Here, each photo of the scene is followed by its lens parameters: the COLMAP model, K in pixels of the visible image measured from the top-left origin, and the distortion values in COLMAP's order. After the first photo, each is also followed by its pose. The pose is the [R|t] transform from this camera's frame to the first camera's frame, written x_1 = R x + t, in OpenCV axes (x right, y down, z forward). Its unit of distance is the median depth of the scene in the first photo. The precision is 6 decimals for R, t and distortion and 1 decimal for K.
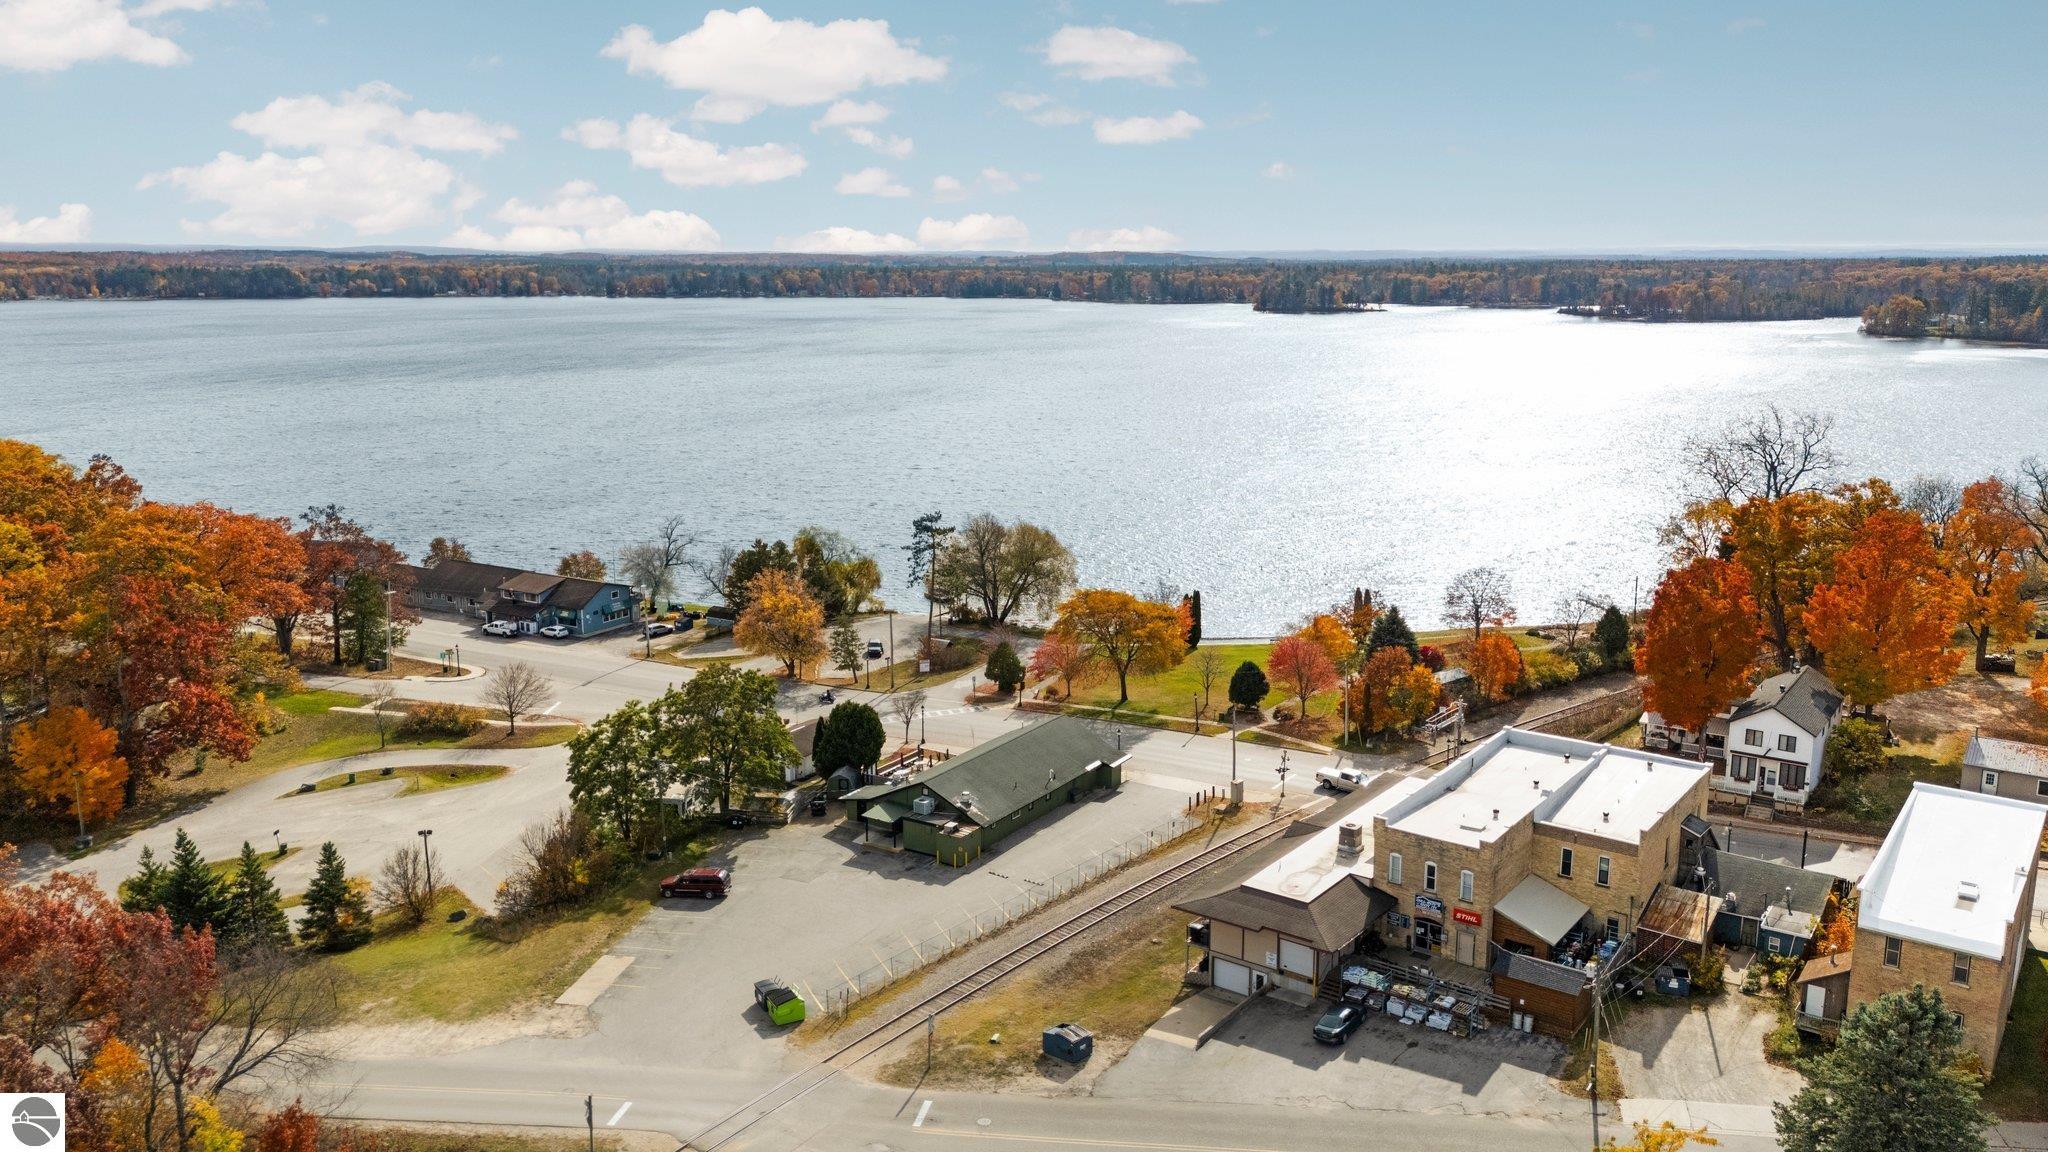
lens RADIAL K [[1614.1, 0, 1024.0], [0, 1614.1, 576.0], [0, 0, 1]] dist [0.118371, -0.155685]
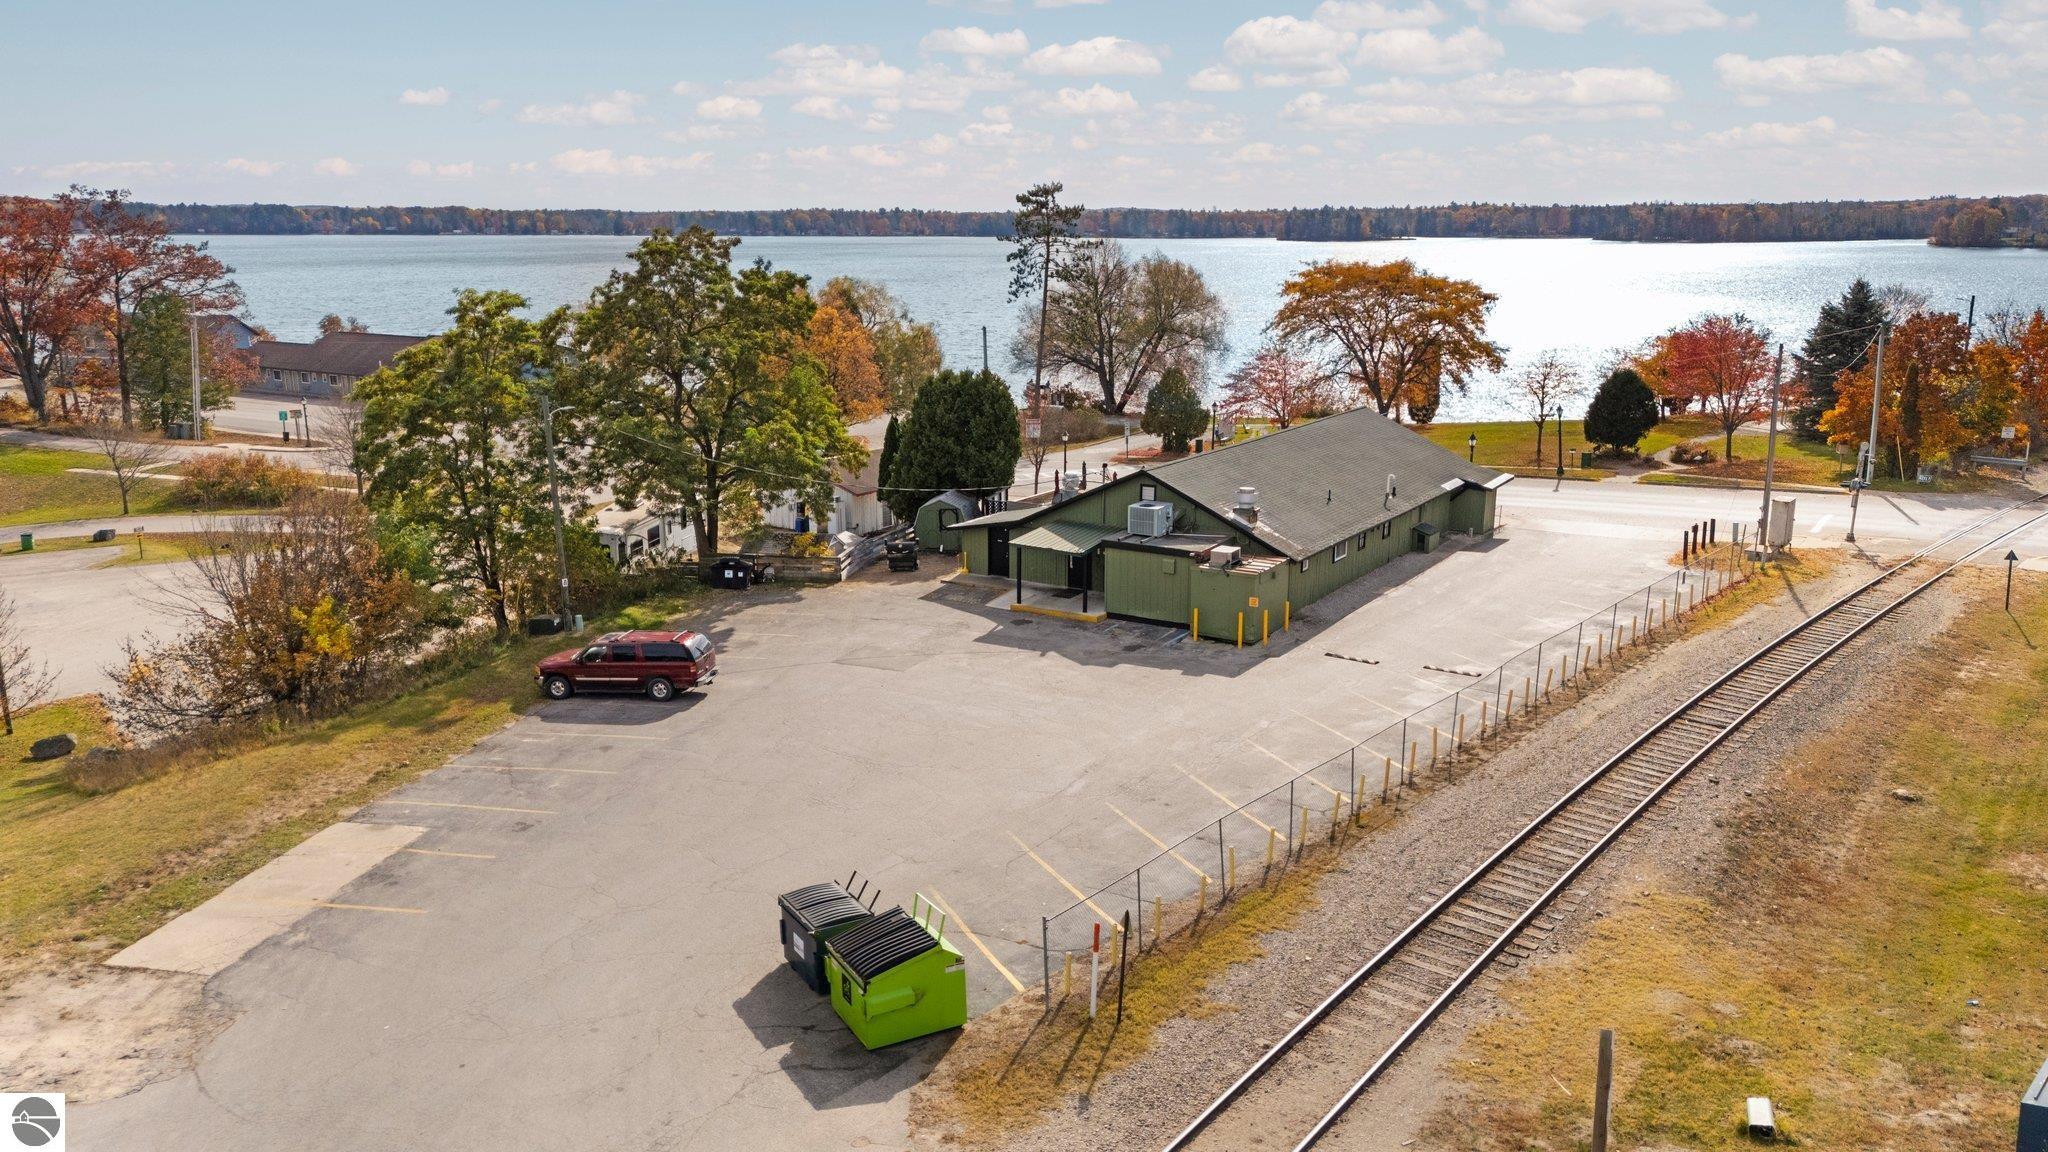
lens RADIAL K [[1514.5, 0, 1024.0], [0, 1514.5, 576.0], [0, 0, 1]] dist [0.100285, -0.113021]
pose [[0.999990, 0.001040, 0.004257, -0.090808], [-0.001114, 0.999848, 0.017389, 0.138668], [-0.004238, -0.017394, 0.999840, 0.537658]]
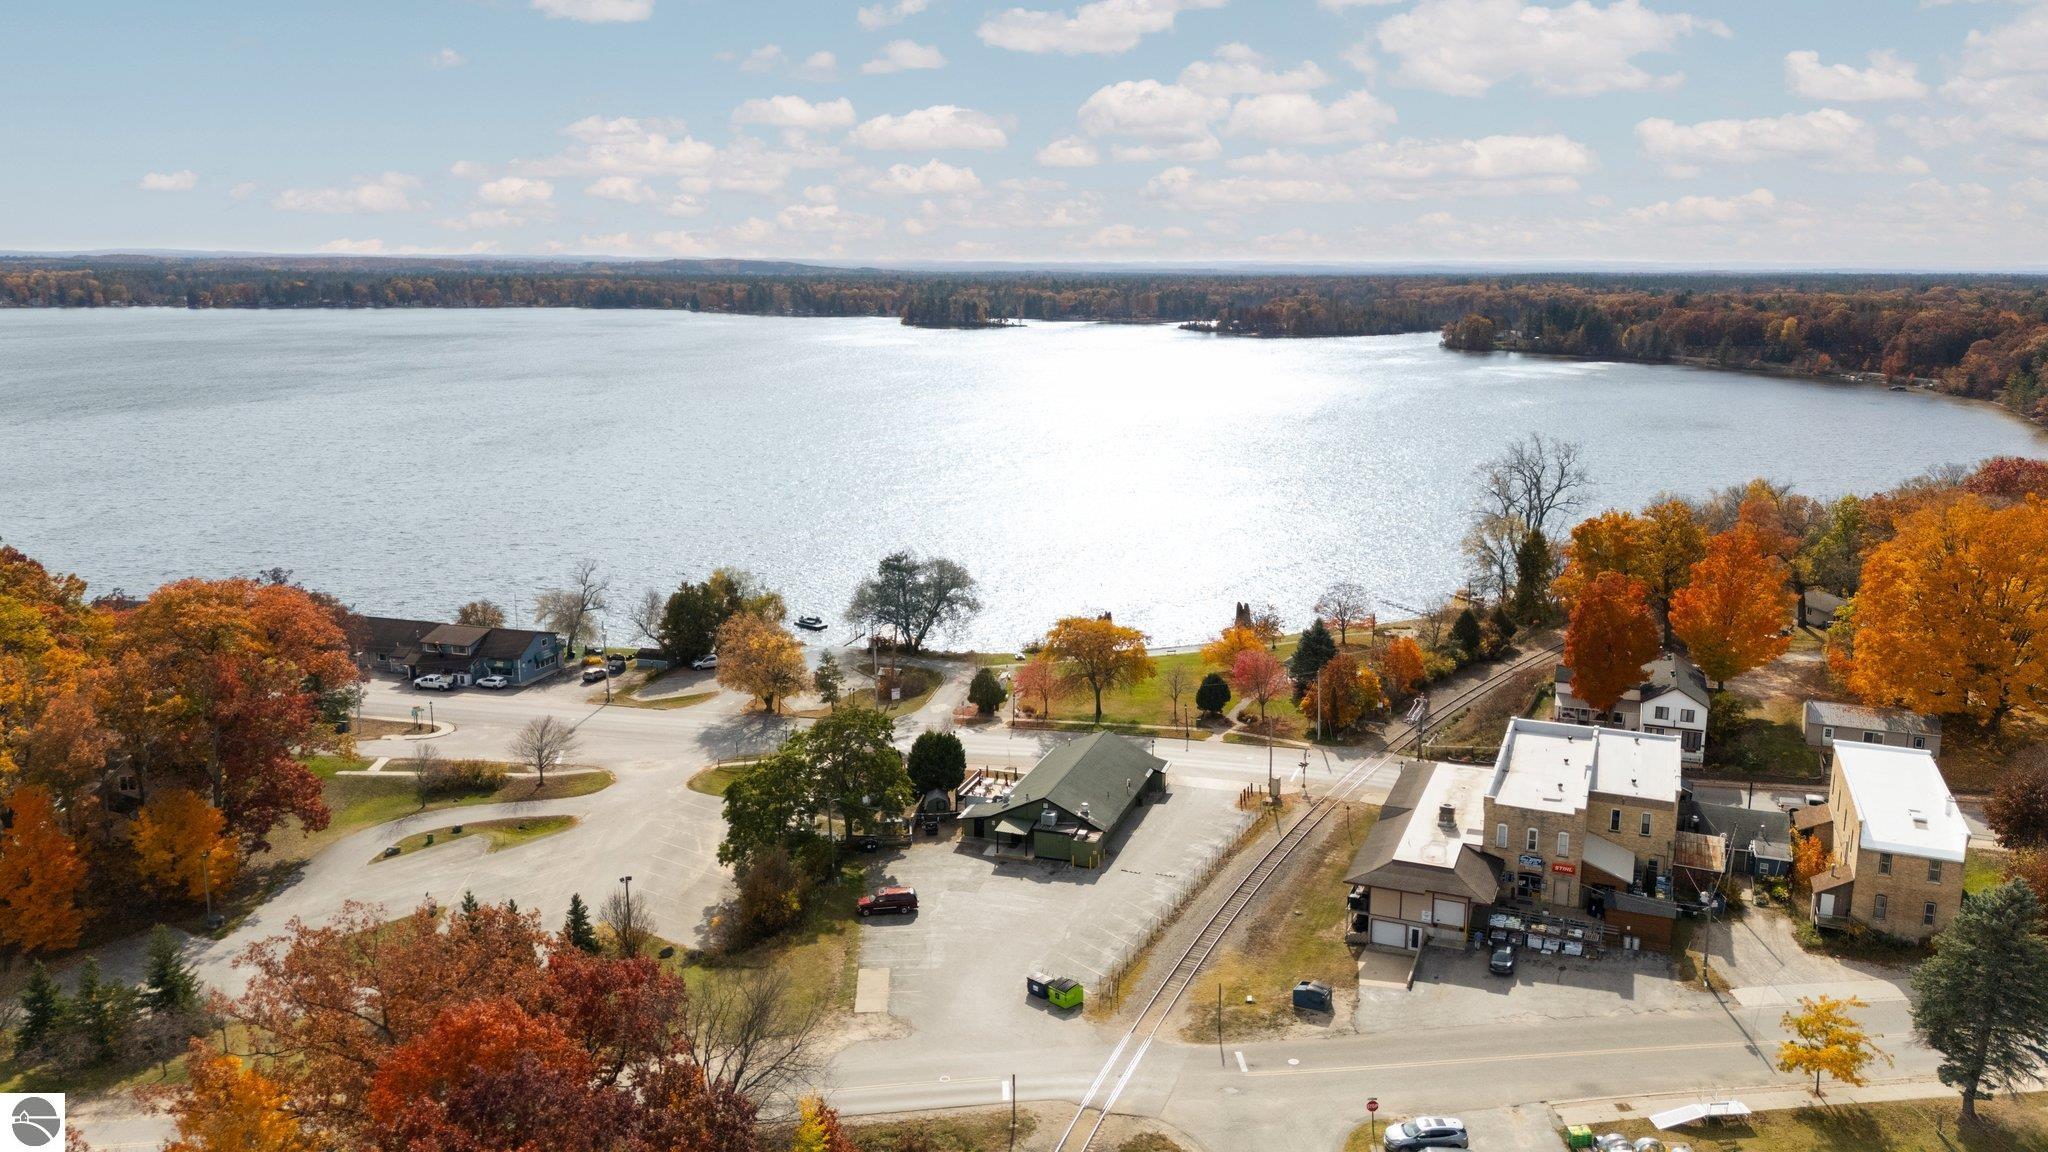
lens RADIAL K [[1614.1, 0, 1024.0], [0, 1614.1, 576.0], [0, 0, 1]] dist [0.118371, -0.155685]
pose [[0.966151, -0.043195, 0.254336, -0.336678], [0.043393, 0.999046, 0.004835, -0.033942], [-0.254302, 0.006366, 0.967104, -0.103405]]
